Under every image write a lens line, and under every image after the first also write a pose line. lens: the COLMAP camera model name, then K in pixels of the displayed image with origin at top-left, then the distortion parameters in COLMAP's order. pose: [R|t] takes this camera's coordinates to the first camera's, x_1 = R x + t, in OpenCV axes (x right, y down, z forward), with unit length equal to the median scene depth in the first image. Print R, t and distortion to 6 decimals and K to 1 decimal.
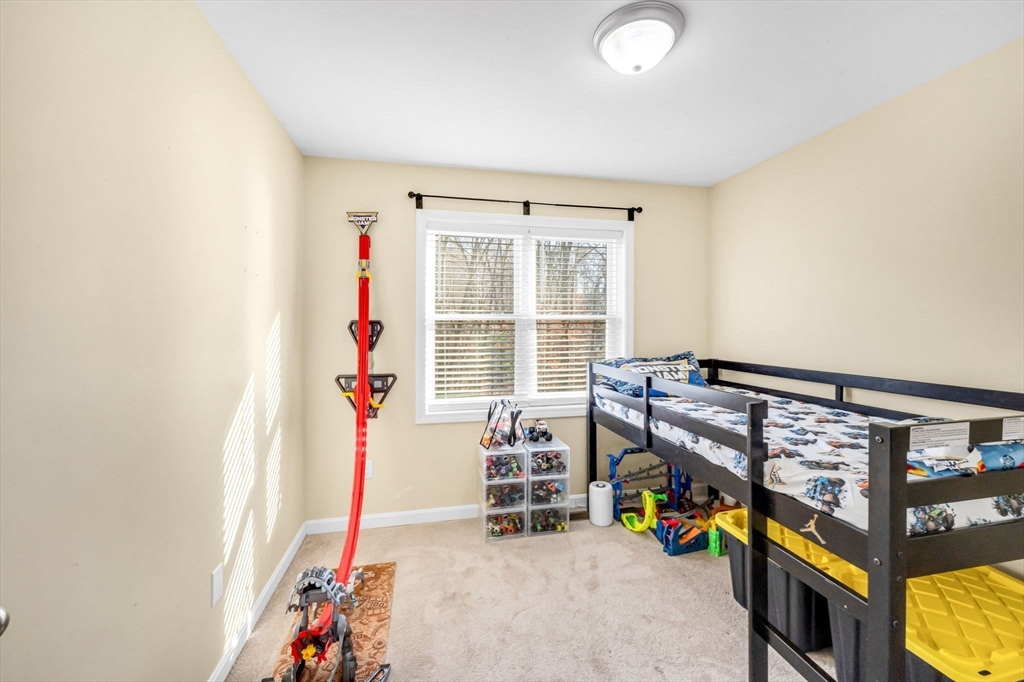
lens RADIAL K [[411.3, 0, 511.4], [0, 411.3, 335.8], [0, 0, 1]] dist [-0.000798, -0.000146]
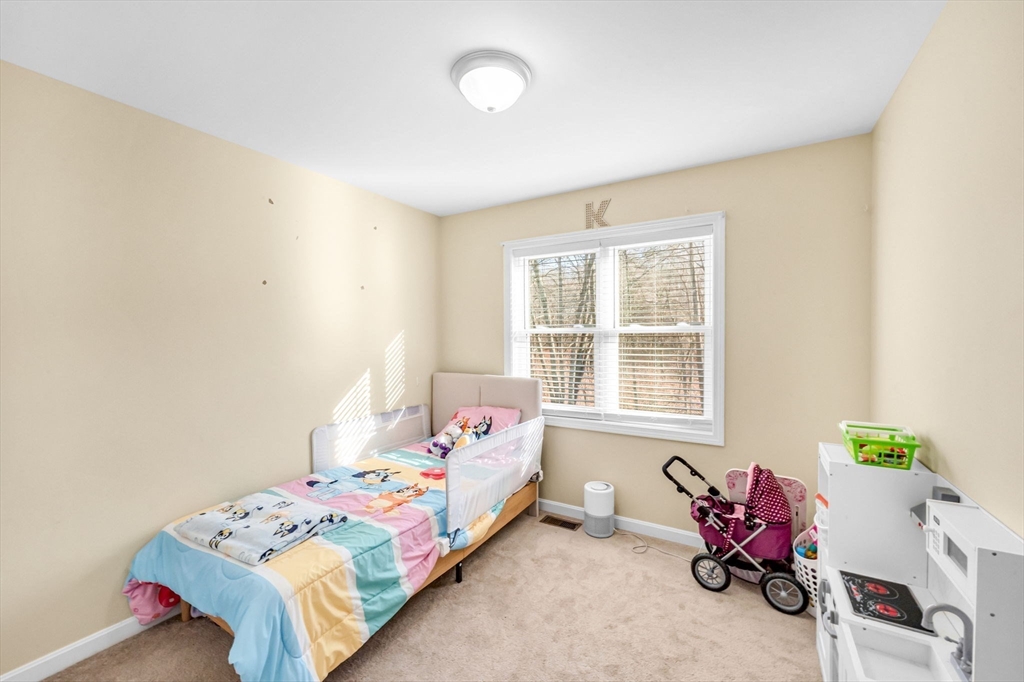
lens RADIAL K [[411.3, 0, 511.4], [0, 411.3, 335.8], [0, 0, 1]] dist [-0.000798, -0.000146]
pose [[0.748215, -0.000607, -0.663457, 0.521099], [-0.012963, 0.999795, -0.015534, -0.013042], [0.663330, 0.020223, 0.748054, 0.111860]]
